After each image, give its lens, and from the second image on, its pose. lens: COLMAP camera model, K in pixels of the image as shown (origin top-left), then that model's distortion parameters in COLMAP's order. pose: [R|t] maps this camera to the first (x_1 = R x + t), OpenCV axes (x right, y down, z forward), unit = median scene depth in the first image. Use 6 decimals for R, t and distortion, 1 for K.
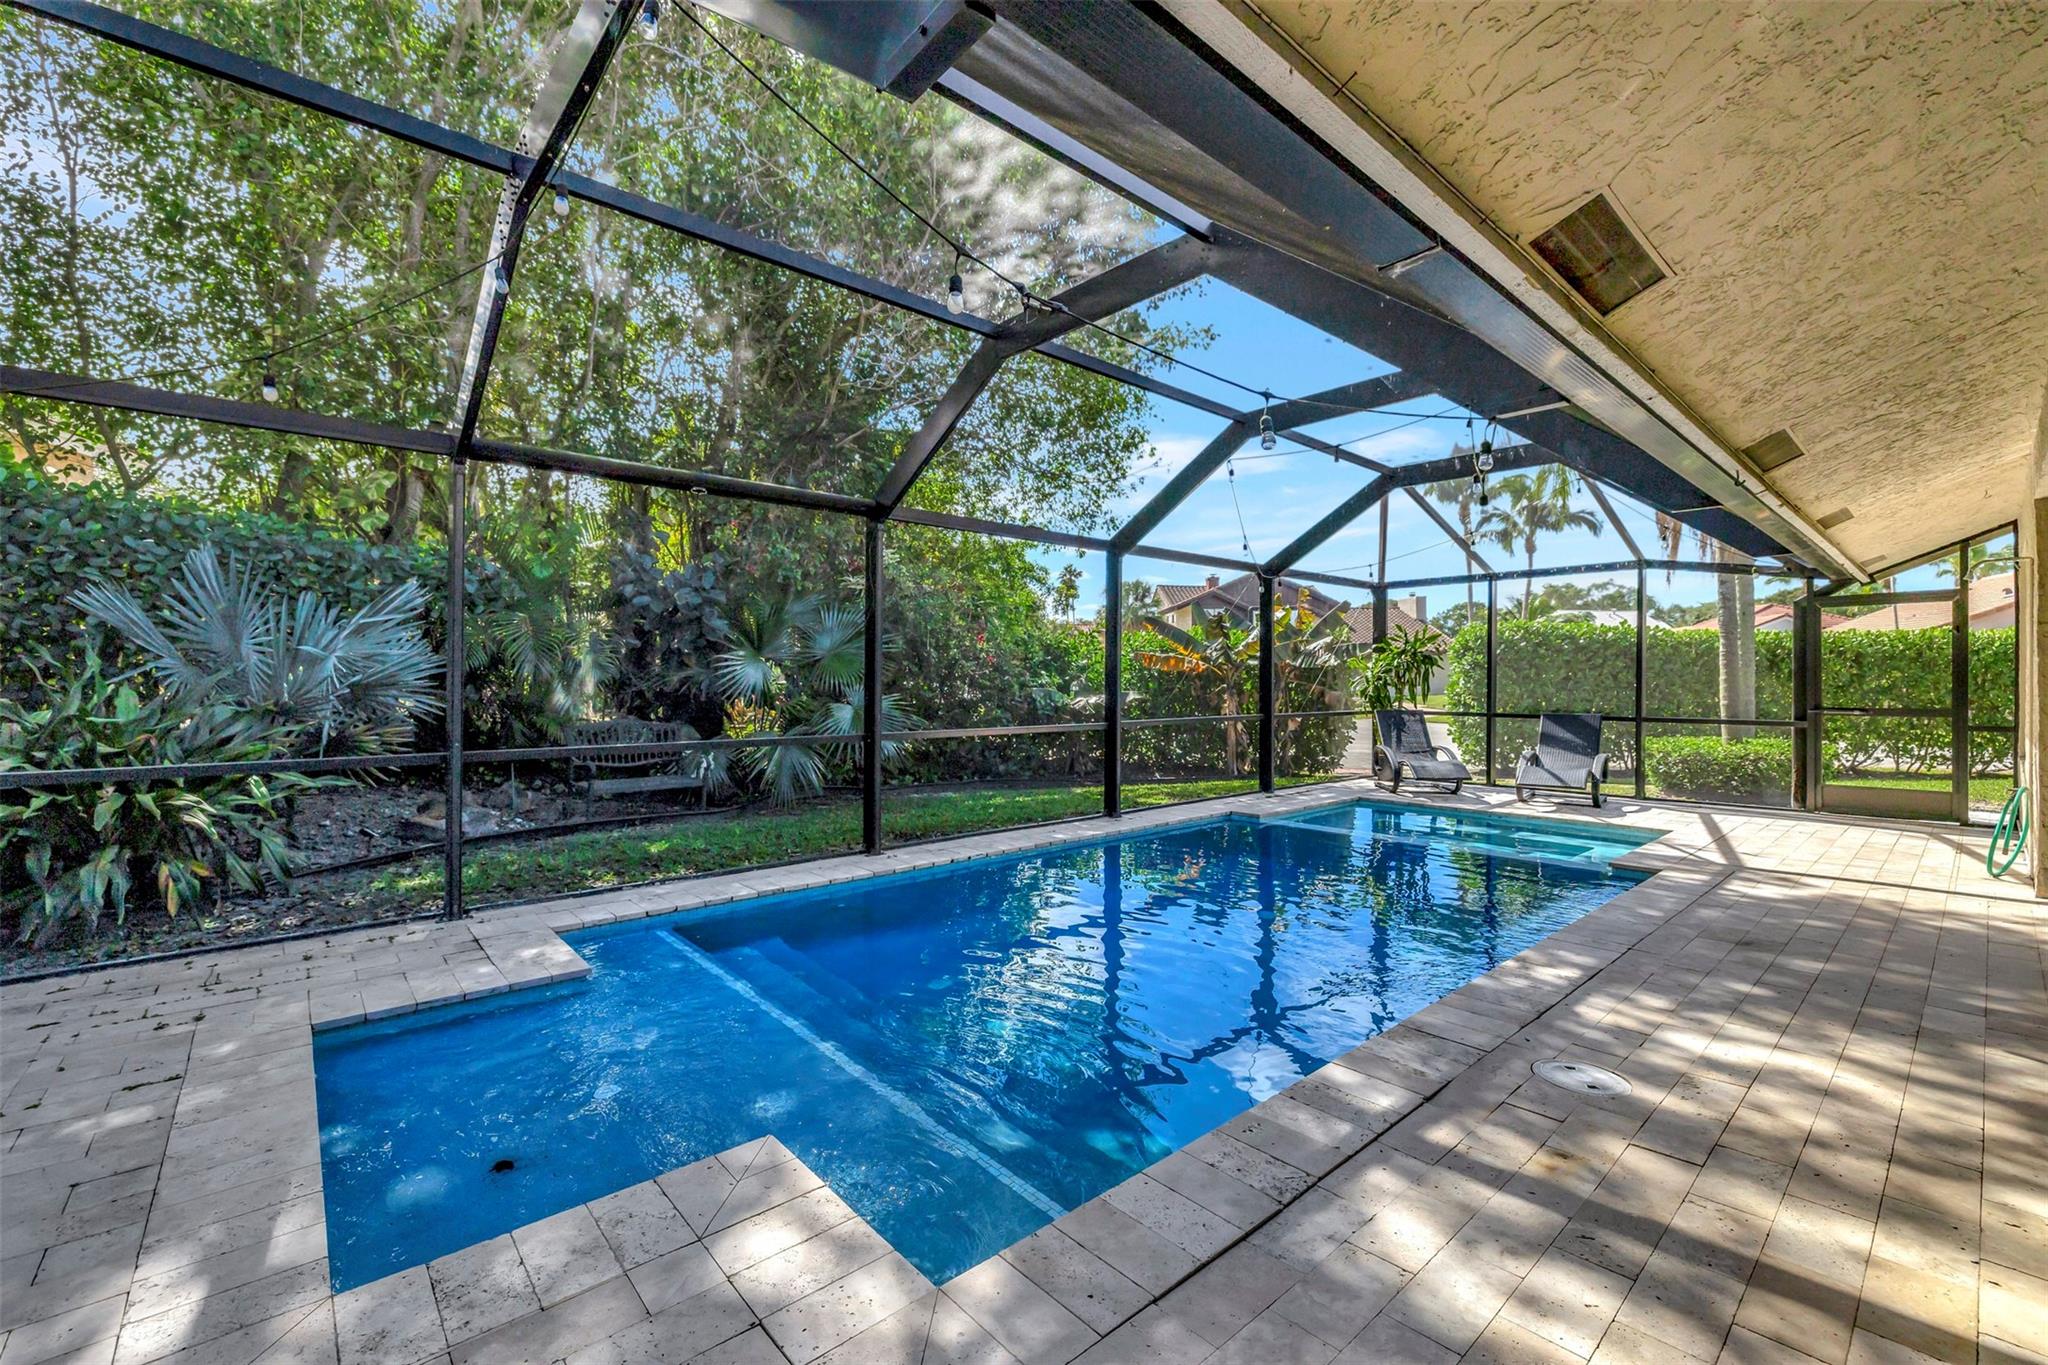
lens RADIAL K [[865.7, 0, 1026.9], [0, 865.7, 682.6], [0, 0, 1]] dist [0.002365, 0.000471]
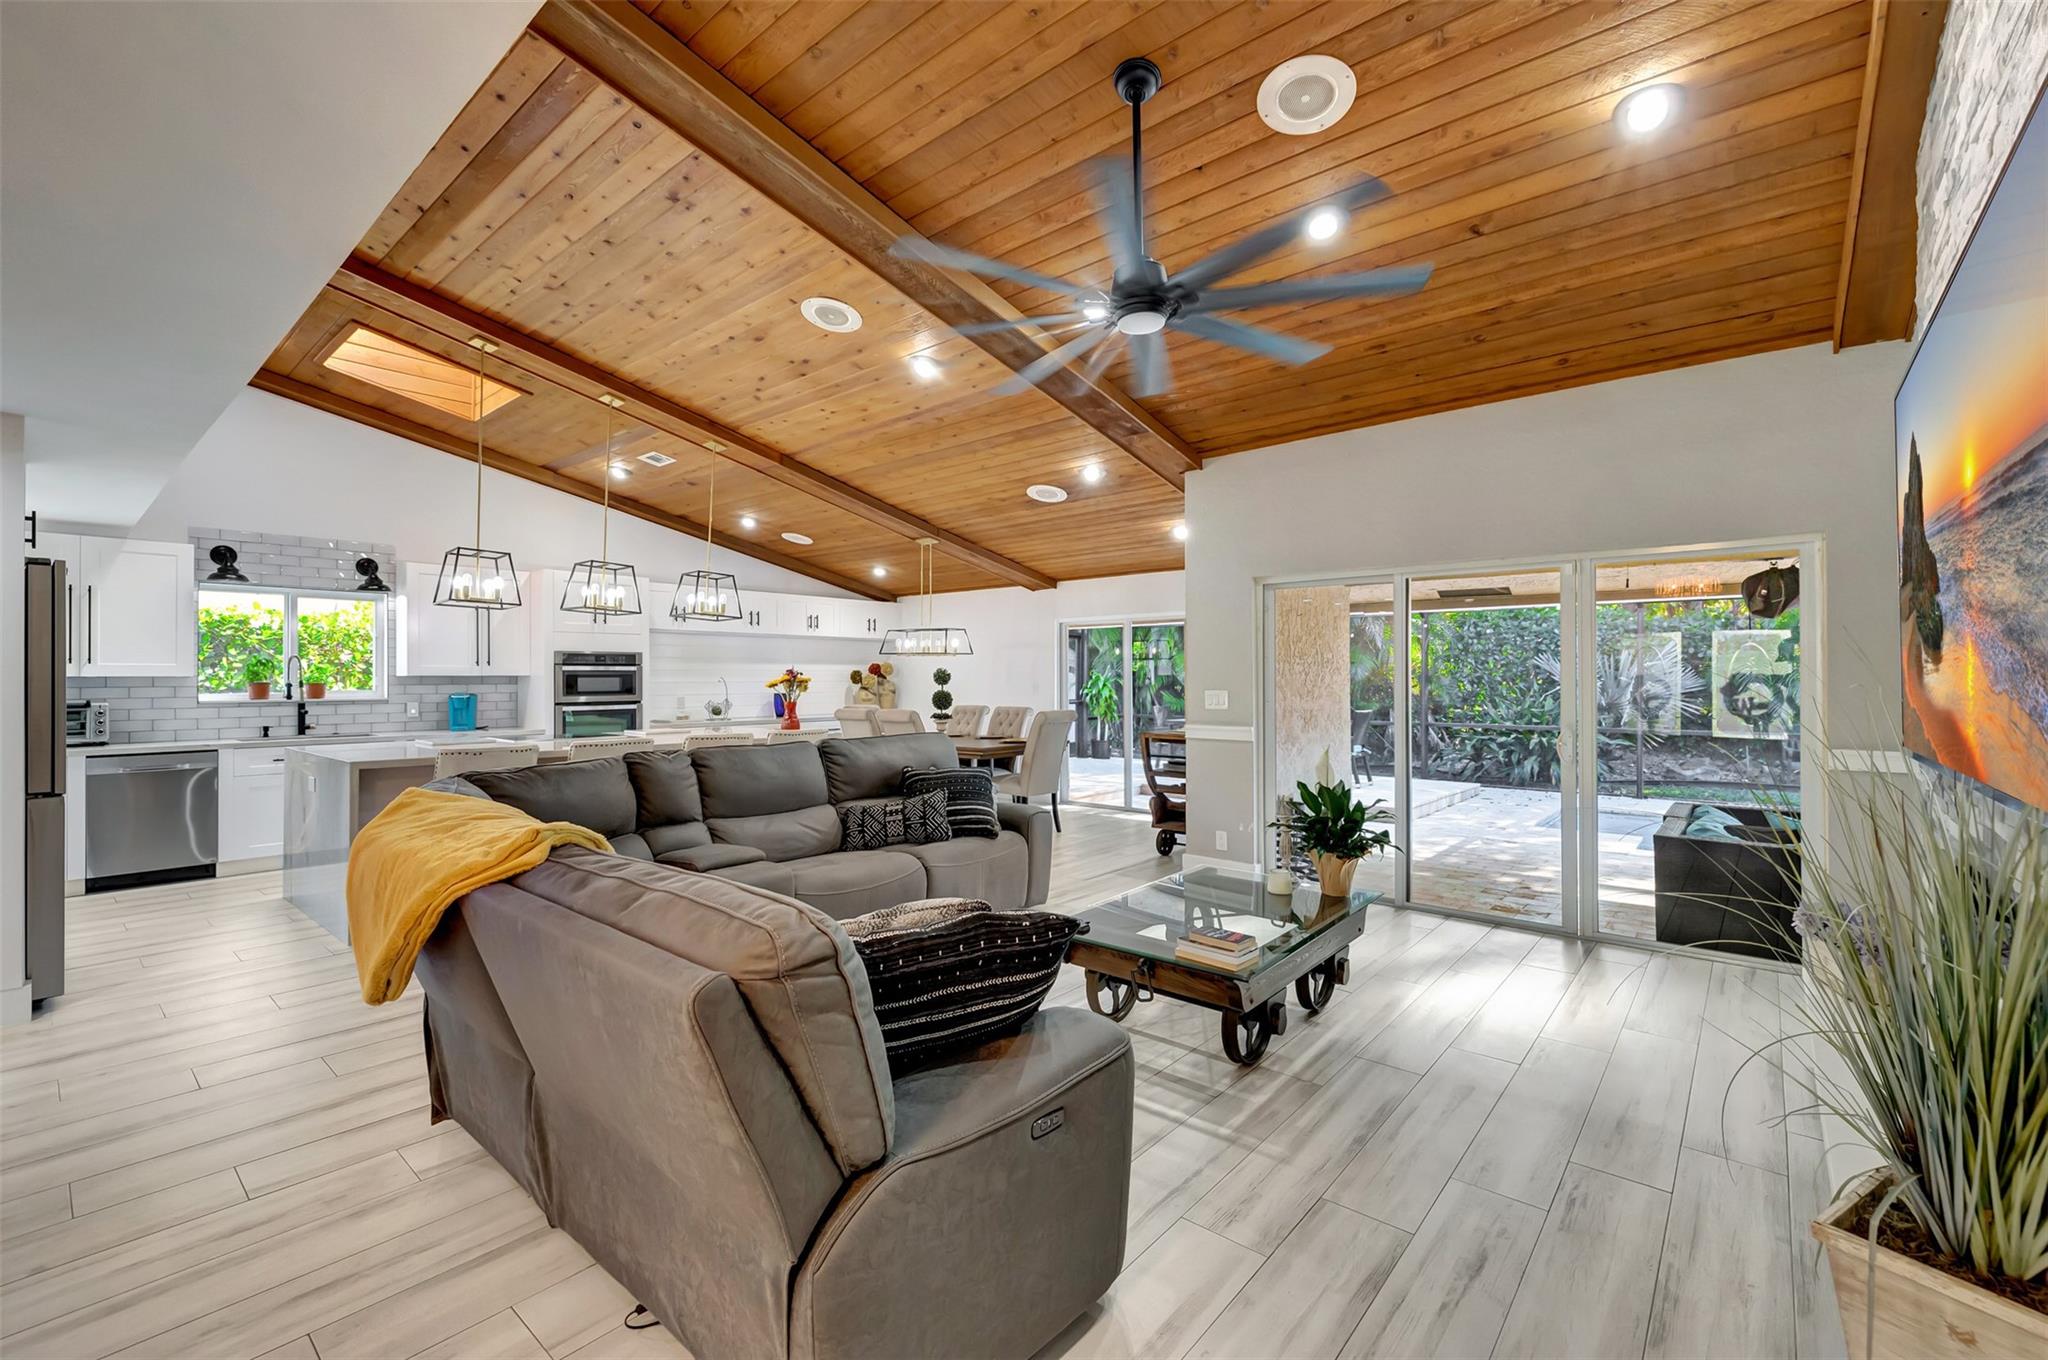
lens RADIAL K [[865.7, 0, 1024.6], [0, 865.7, 674.7], [0, 0, 1]] dist [0.002365, 0.000471]
pose [[0.145156, -0.000665, -0.989409, 1.498997], [0.004355, 0.999991, -0.000033, -0.080214], [0.989399, -0.004304, 0.145158, -1.054364]]
